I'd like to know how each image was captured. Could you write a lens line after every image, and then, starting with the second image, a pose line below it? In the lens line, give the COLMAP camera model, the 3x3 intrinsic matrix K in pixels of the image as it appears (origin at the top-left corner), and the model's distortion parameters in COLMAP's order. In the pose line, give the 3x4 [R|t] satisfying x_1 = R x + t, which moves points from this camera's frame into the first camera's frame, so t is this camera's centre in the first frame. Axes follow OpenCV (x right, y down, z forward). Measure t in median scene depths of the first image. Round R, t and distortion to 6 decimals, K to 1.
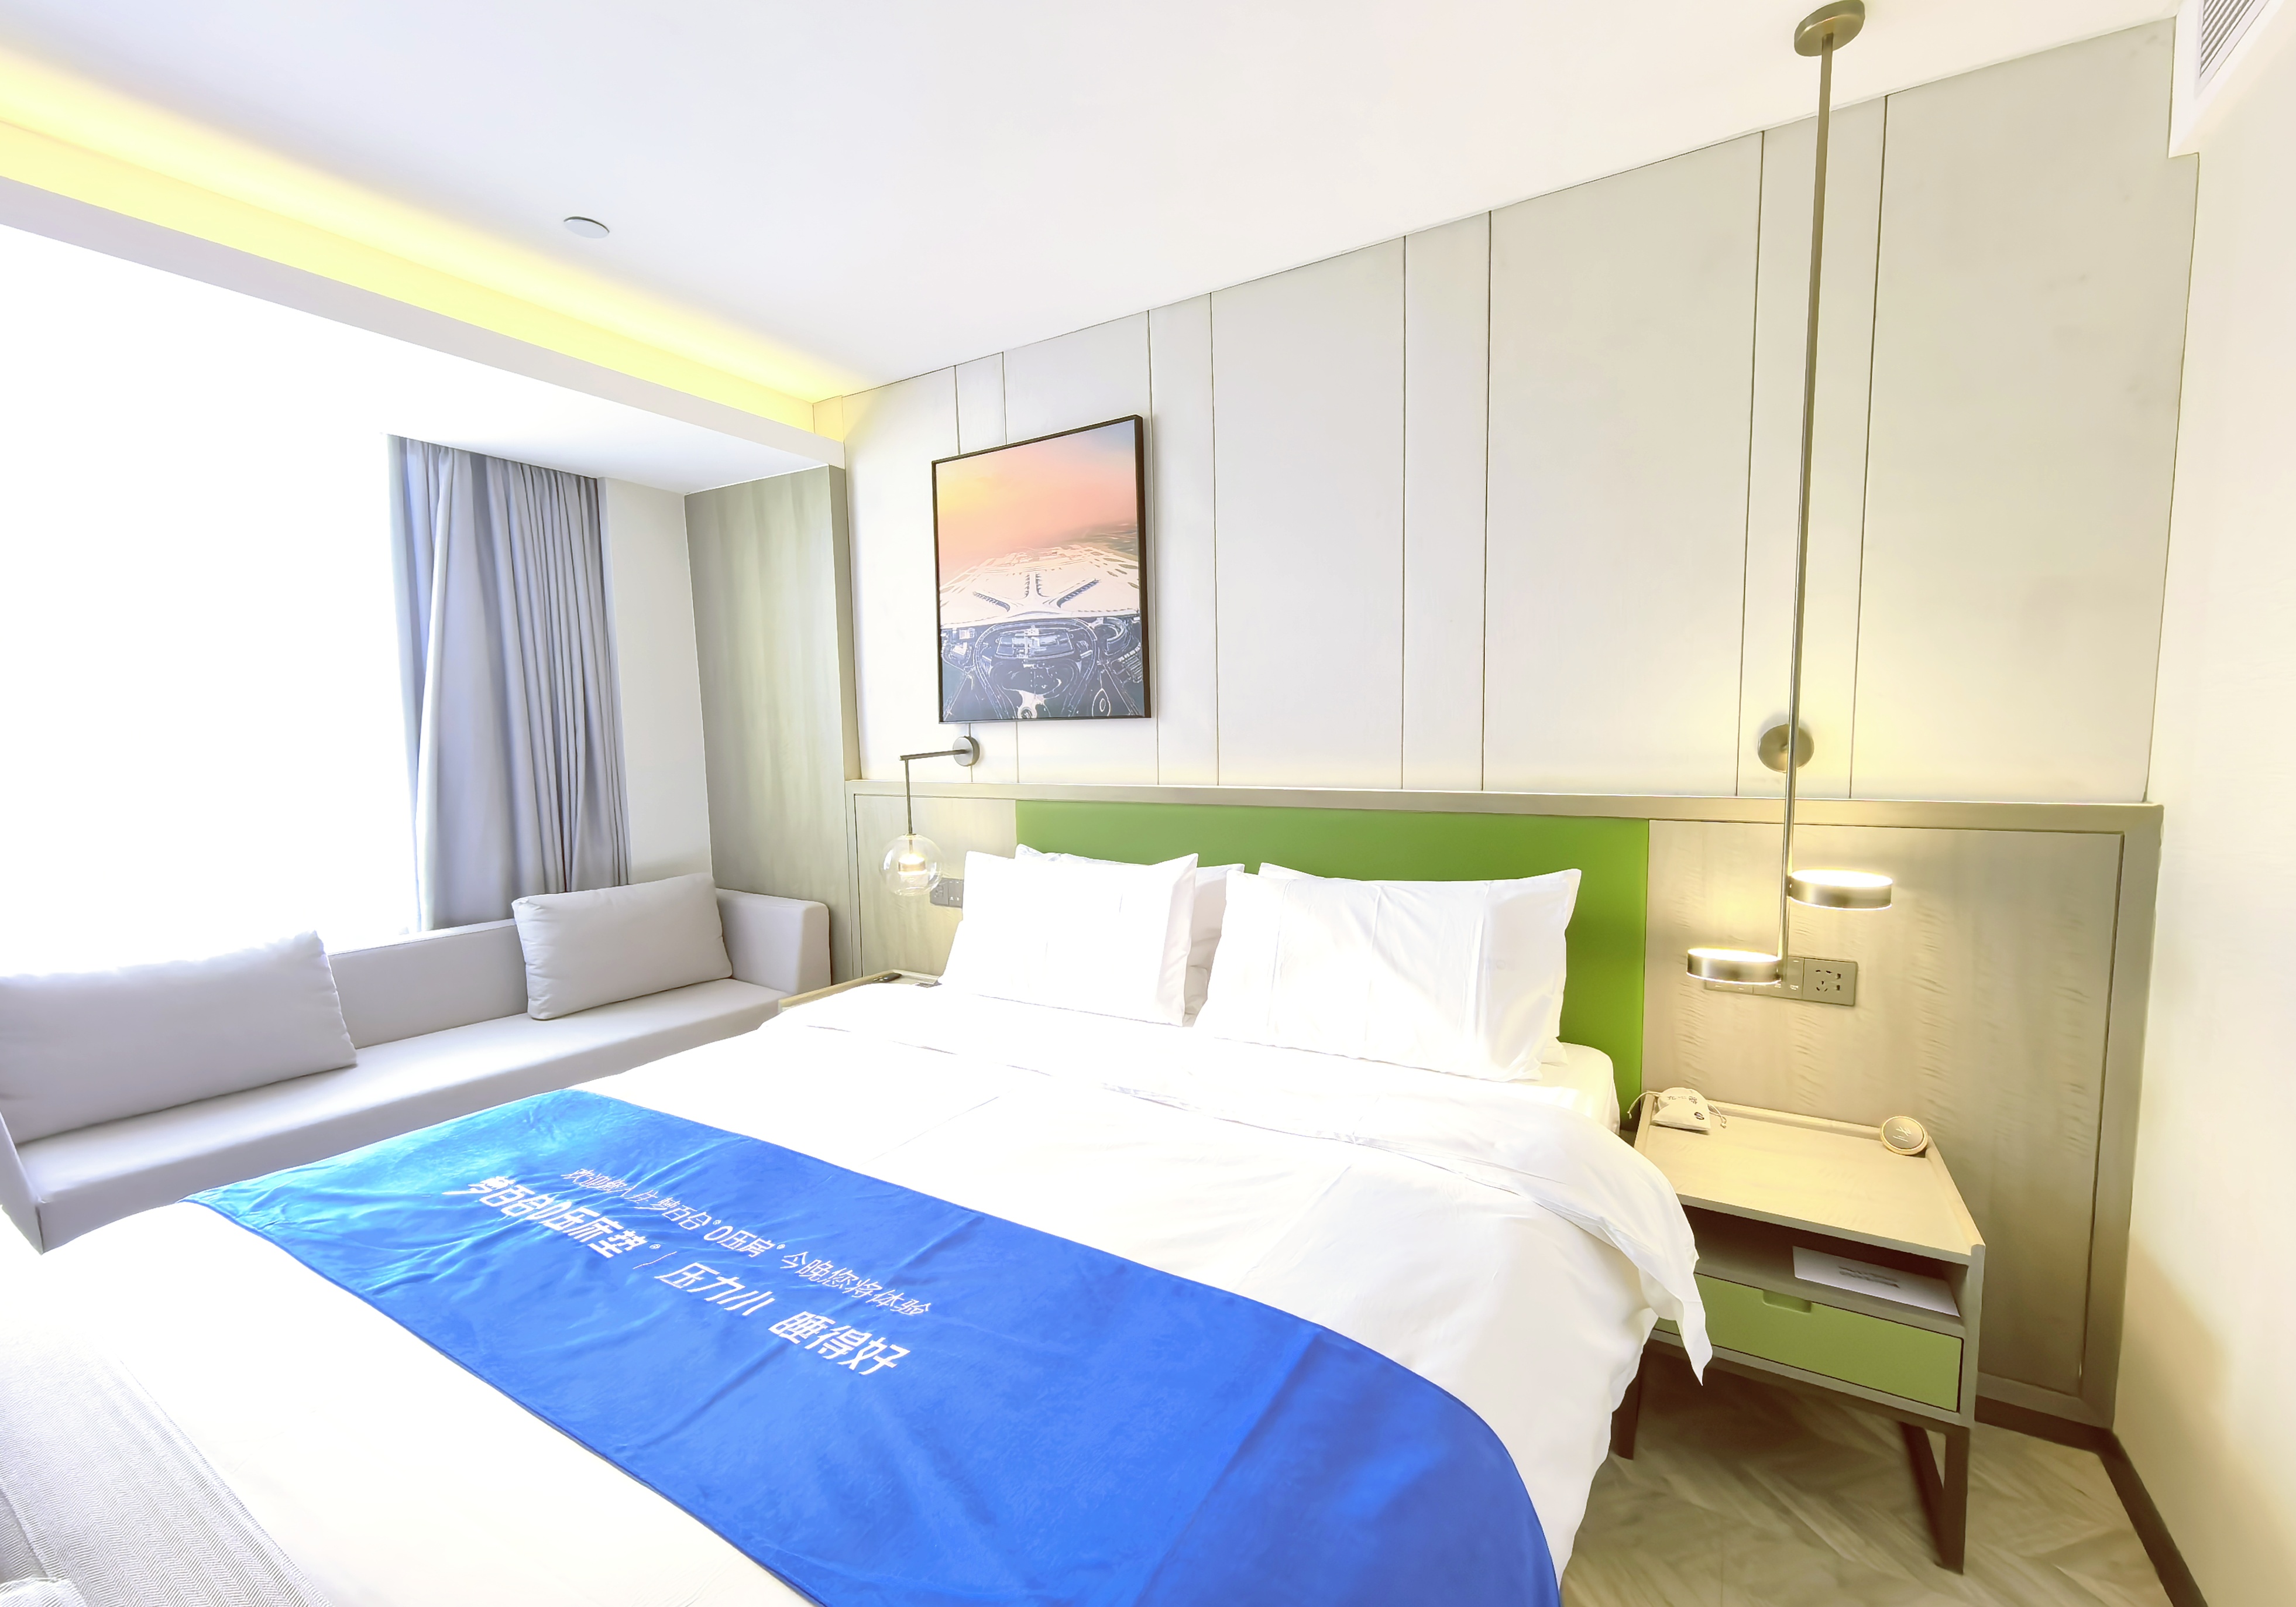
lens RADIAL K [[937.0, 0, 1176.8], [0, 937.0, 817.1], [0, 0, 1]] dist [0.007382, -0.003575]
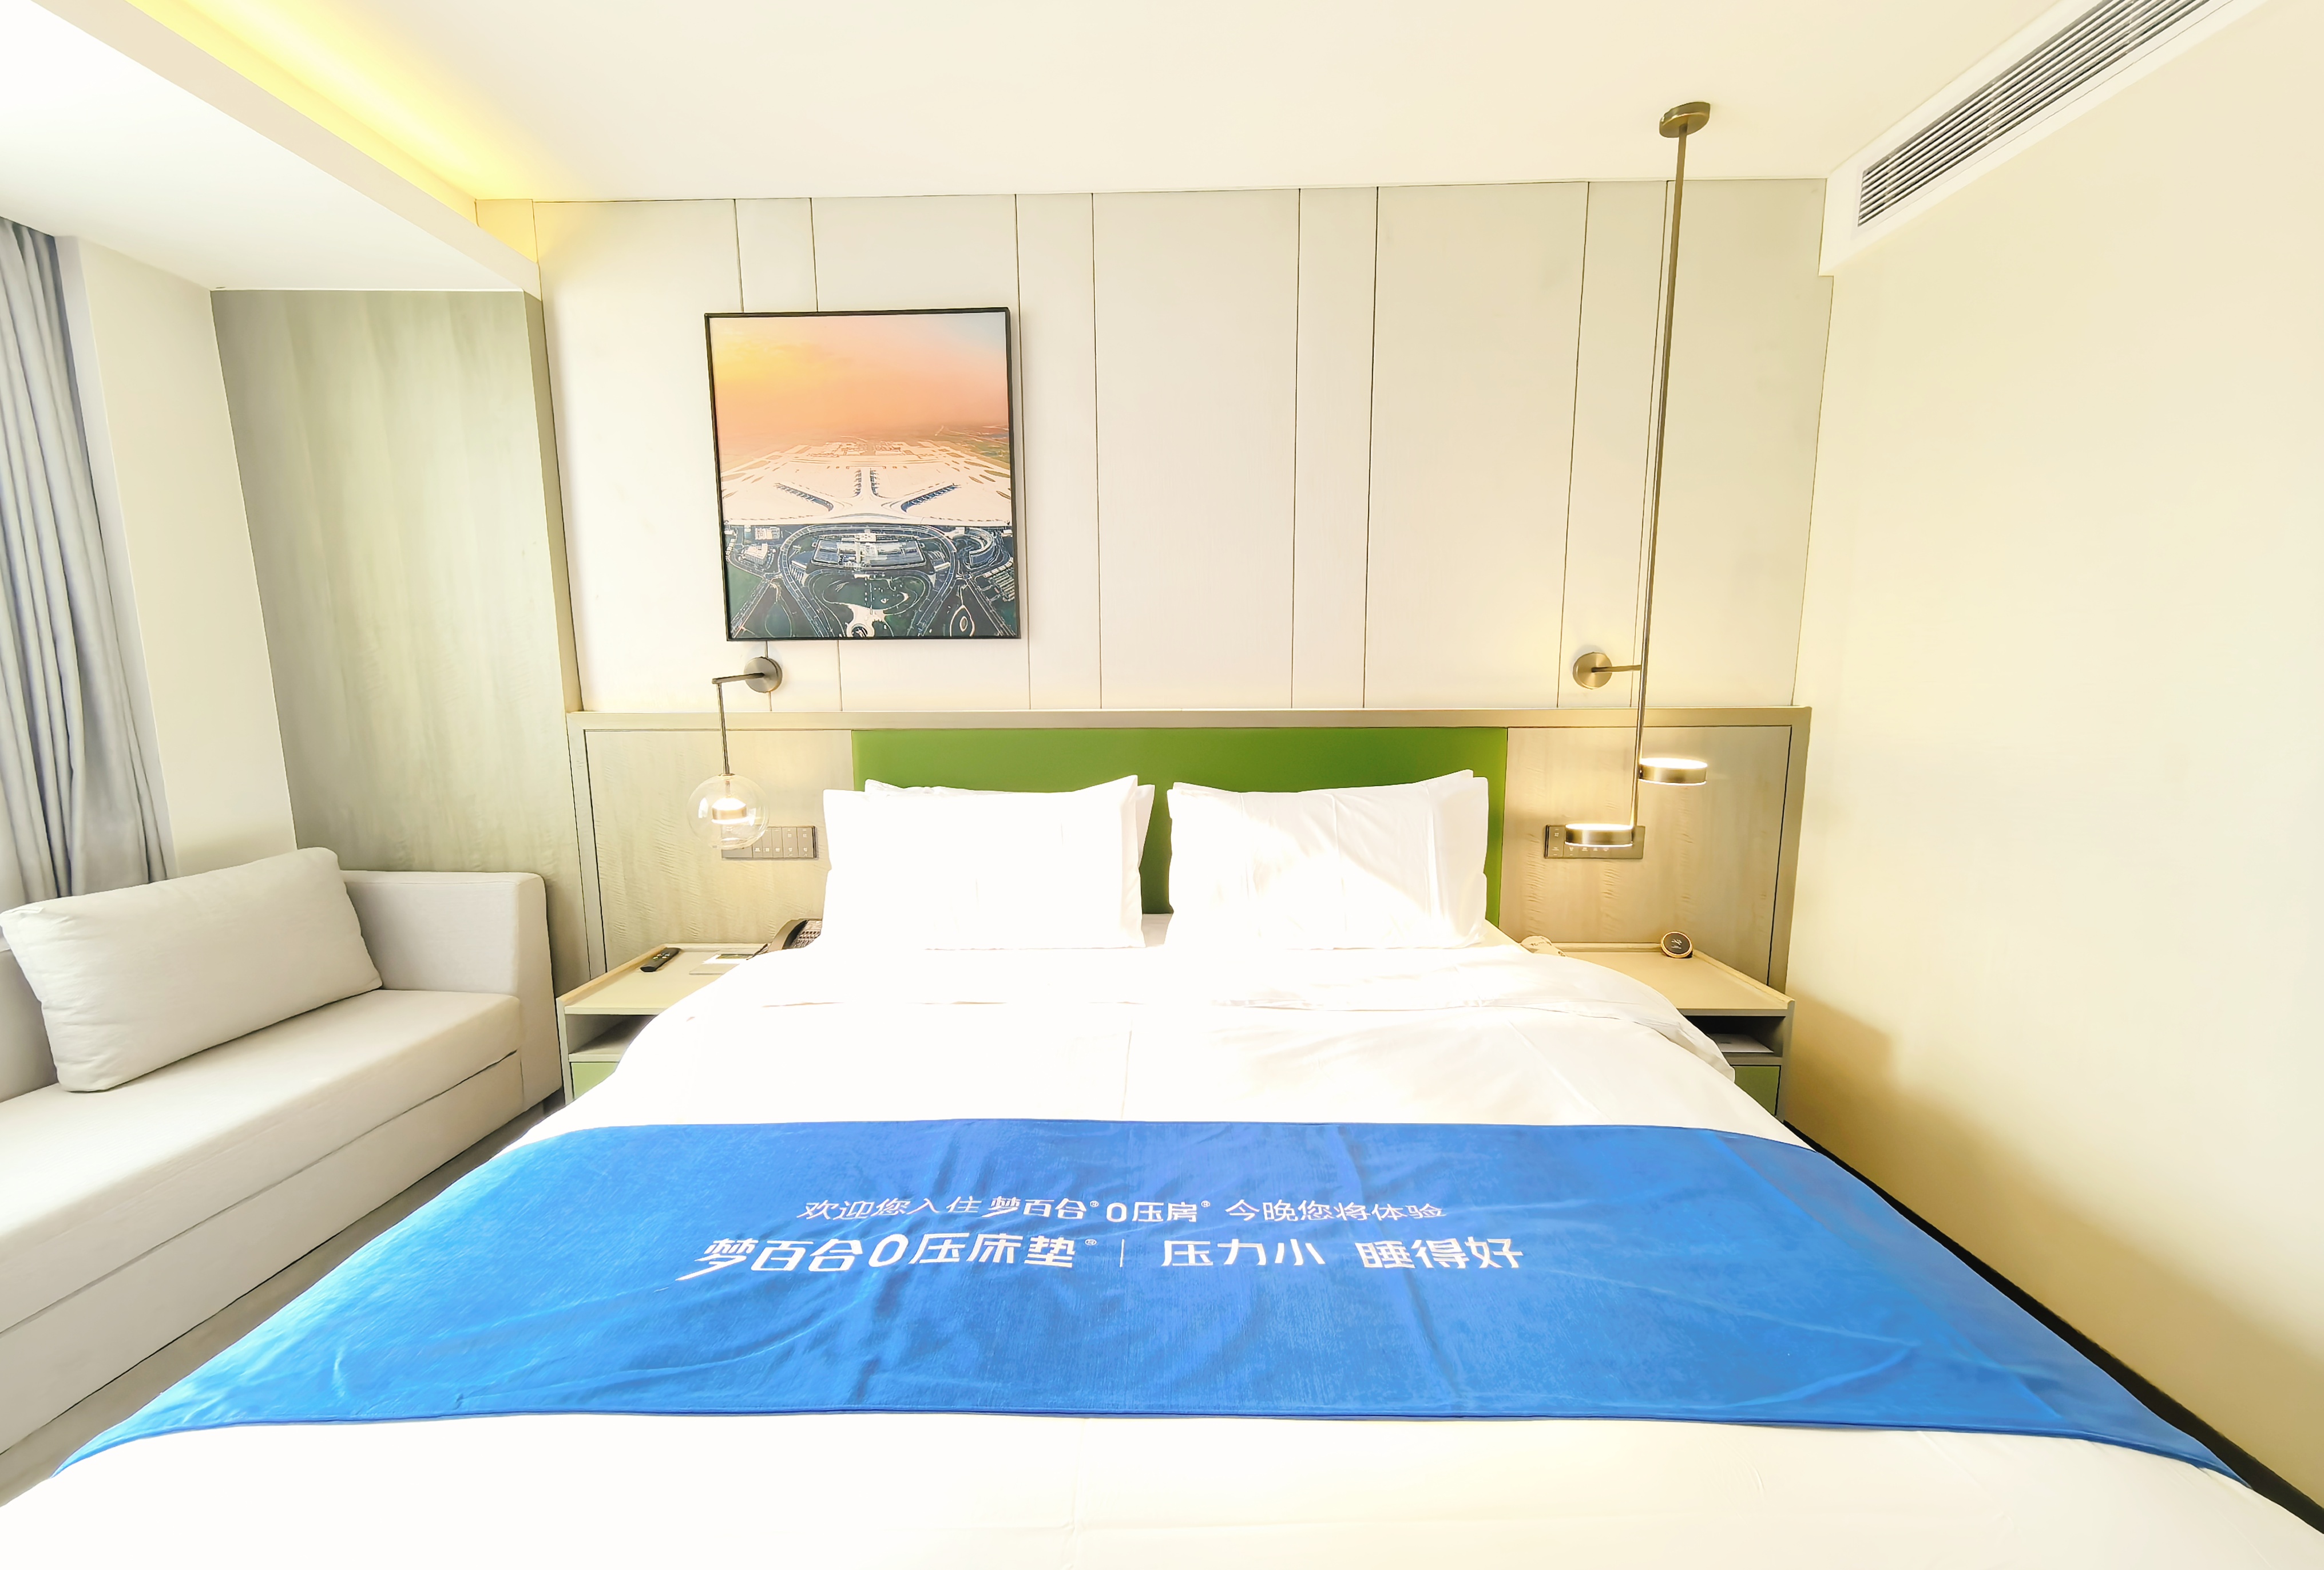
lens RADIAL K [[920.4, 0, 1156.7], [0, 920.4, 802.7], [0, 0, 1]] dist [0.001991, -0.000461]
pose [[0.872966, -0.060620, 0.483999, -0.363009], [0.036284, 0.997569, 0.059500, 0.008902], [-0.486429, -0.034380, 0.873043, 0.113313]]
